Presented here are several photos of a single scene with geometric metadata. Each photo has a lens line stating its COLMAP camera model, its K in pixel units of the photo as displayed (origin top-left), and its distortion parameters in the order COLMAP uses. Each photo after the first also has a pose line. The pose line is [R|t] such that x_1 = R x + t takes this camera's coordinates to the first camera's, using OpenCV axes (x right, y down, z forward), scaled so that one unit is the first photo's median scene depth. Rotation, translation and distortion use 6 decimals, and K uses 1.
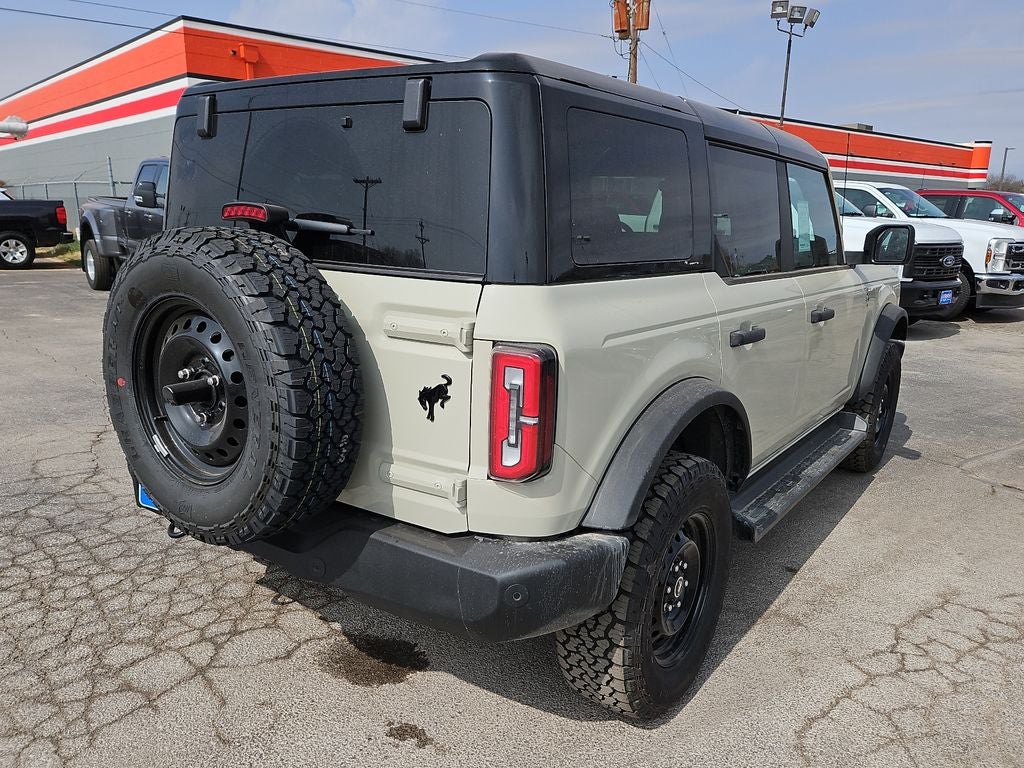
lens RADIAL K [[781.3, 0, 503.6], [0, 781.3, 392.0], [0, 0, 1]] dist [0.074243, -0.066878]
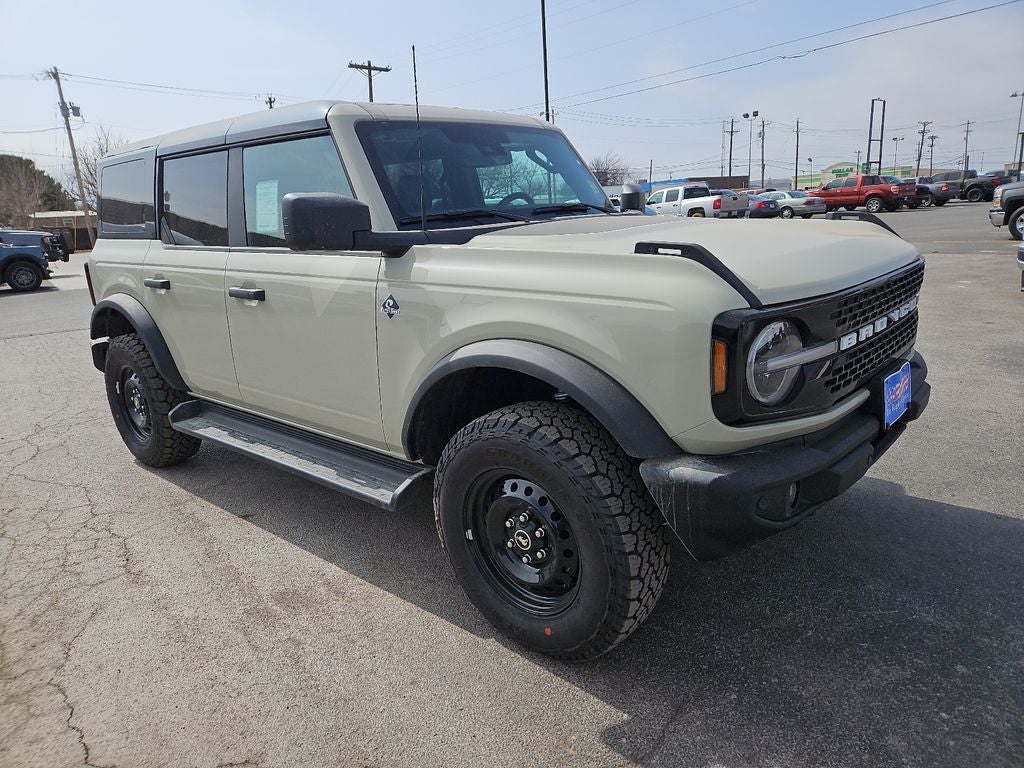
lens RADIAL K [[685.6, 0, 500.5], [0, 685.6, 379.2], [0, 0, 1]] dist [0.076227, -0.063510]
pose [[-0.109053, 0.220145, -0.969352, 2.011301], [-0.171562, 0.956366, 0.236497, -0.413729], [0.979119, 0.192095, -0.066526, 2.249963]]
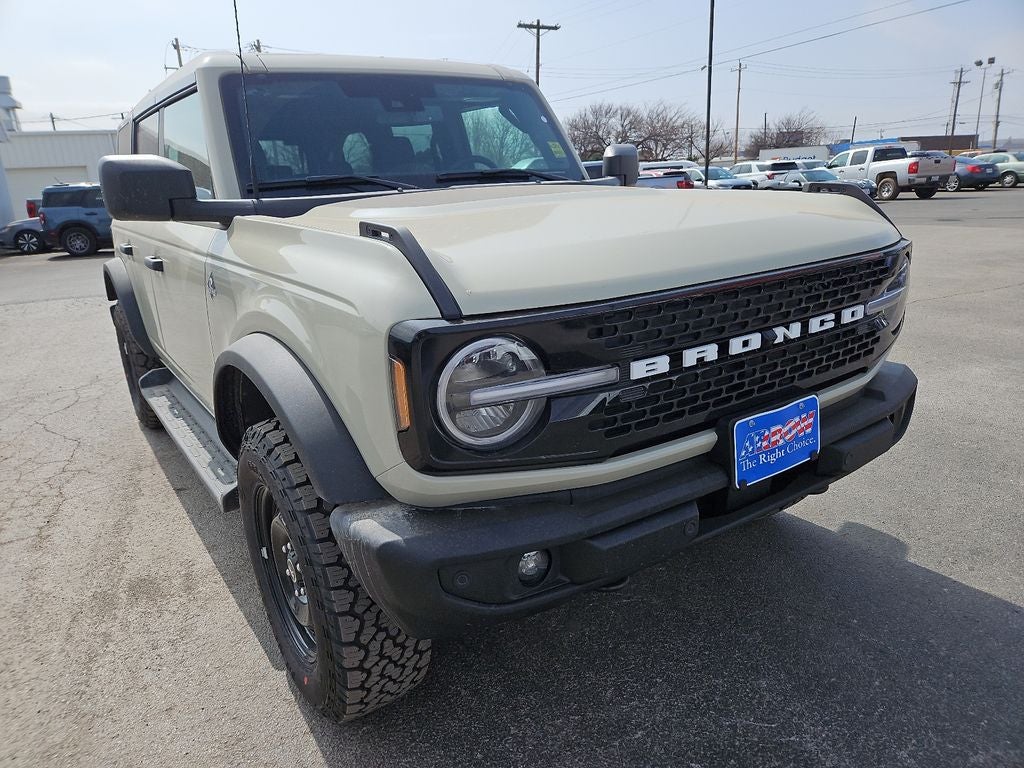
lens RADIAL K [[685.6, 0, 500.9], [0, 685.6, 386.8], [0, 0, 1]] dist [0.076227, -0.063510]
pose [[-0.348986, 0.257353, -0.901098, 1.709200], [-0.169981, 0.928219, 0.330931, -0.498887], [0.921583, 0.268660, -0.280190, 2.682906]]
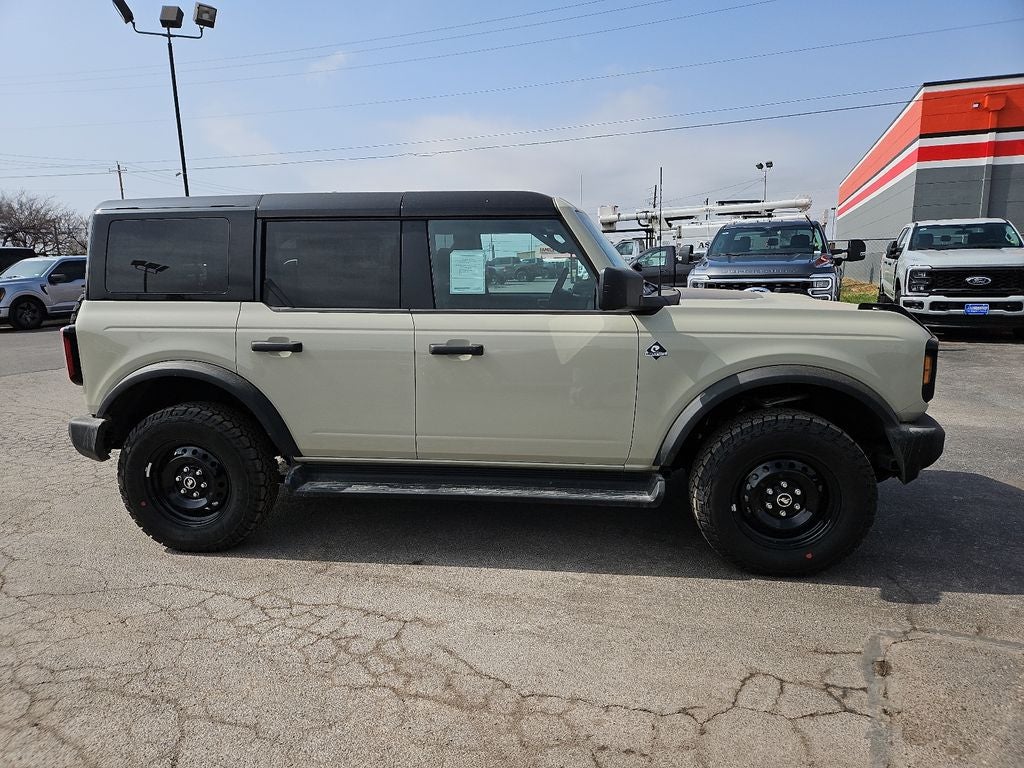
lens RADIAL K [[685.6, 0, 499.9], [0, 685.6, 387.5], [0, 0, 1]] dist [0.076227, -0.063510]
pose [[0.464511, 0.124761, -0.876735, 2.092251], [-0.169891, 0.984191, 0.050041, -0.166300], [0.869118, 0.125705, 0.478363, 0.954529]]
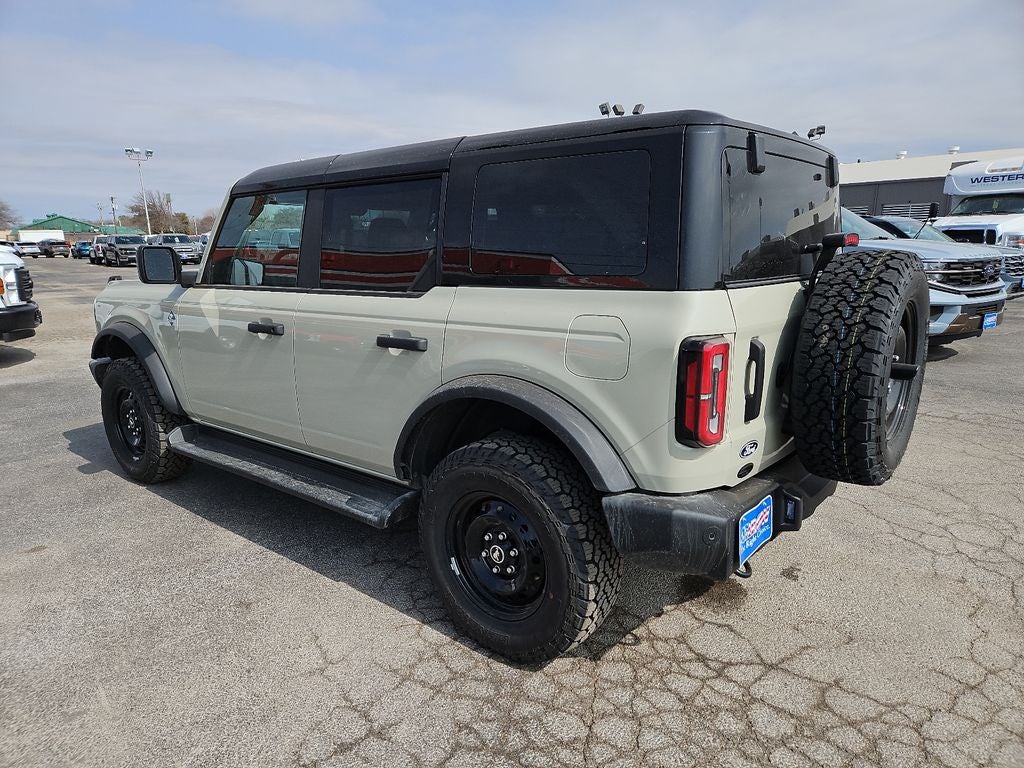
lens RADIAL K [[685.6, 0, 498.6], [0, 685.6, 389.3], [0, 0, 1]] dist [0.076227, -0.063510]
pose [[0.074610, -0.235500, 0.969006, -1.523152], [0.237031, 0.948054, 0.212157, -0.364599], [-0.968633, 0.213856, 0.126555, 1.423223]]
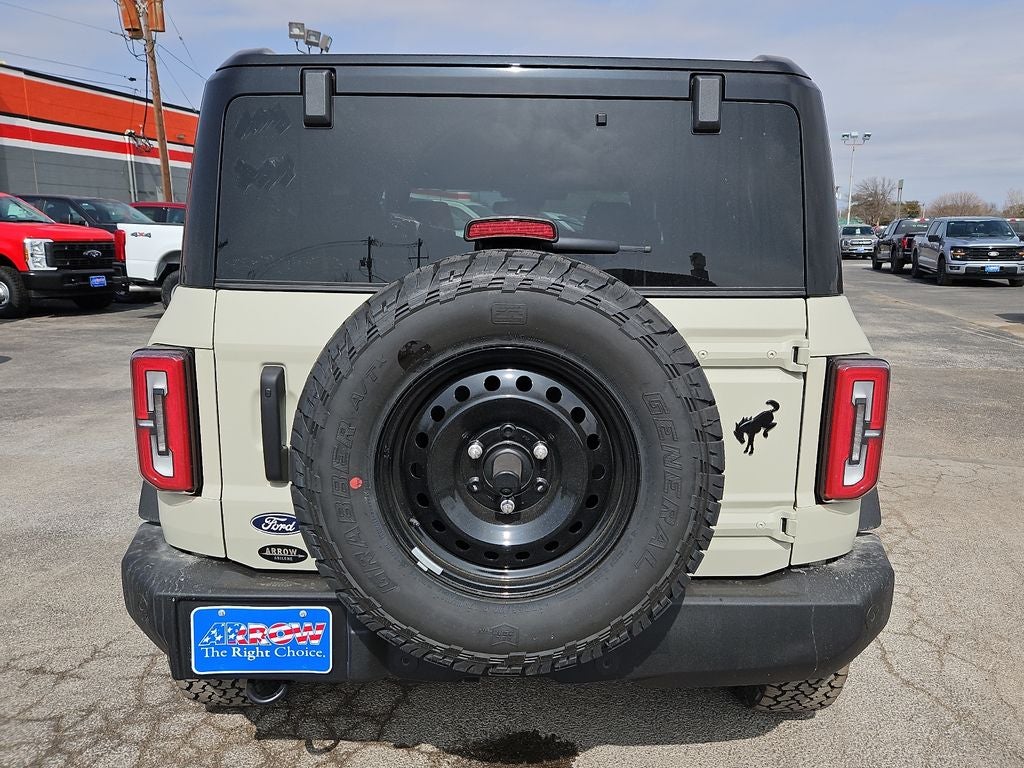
lens RADIAL K [[781.3, 0, 521.2], [0, 781.3, 377.6], [0, 0, 1]] dist [0.074243, -0.066878]
pose [[0.814200, -0.123067, 0.567391, -0.736858], [0.142832, 0.989699, 0.009704, -0.087824], [-0.562741, 0.073141, 0.823391, 0.363106]]
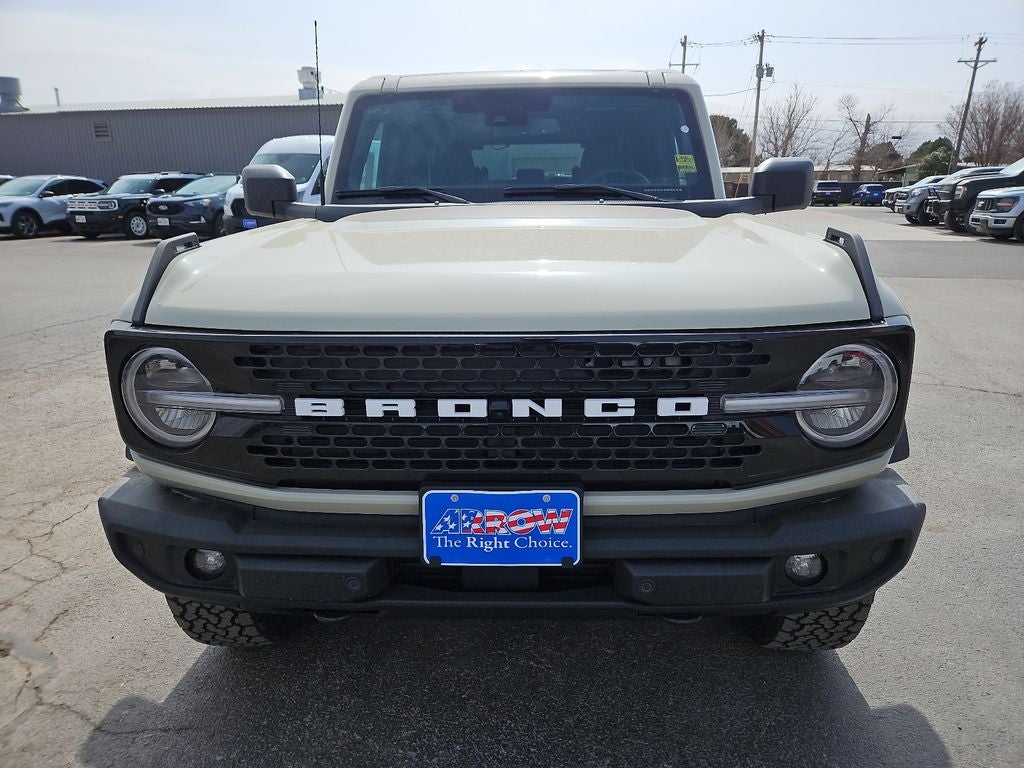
lens RADIAL K [[685.6, 0, 513.3], [0, 685.6, 389.0], [0, 0, 1]] dist [0.076227, -0.063510]
pose [[-0.832275, 0.136280, -0.537351, 1.259123], [-0.137438, 0.888326, 0.438163, -0.644127], [0.537056, 0.438524, -0.720602, 3.174756]]
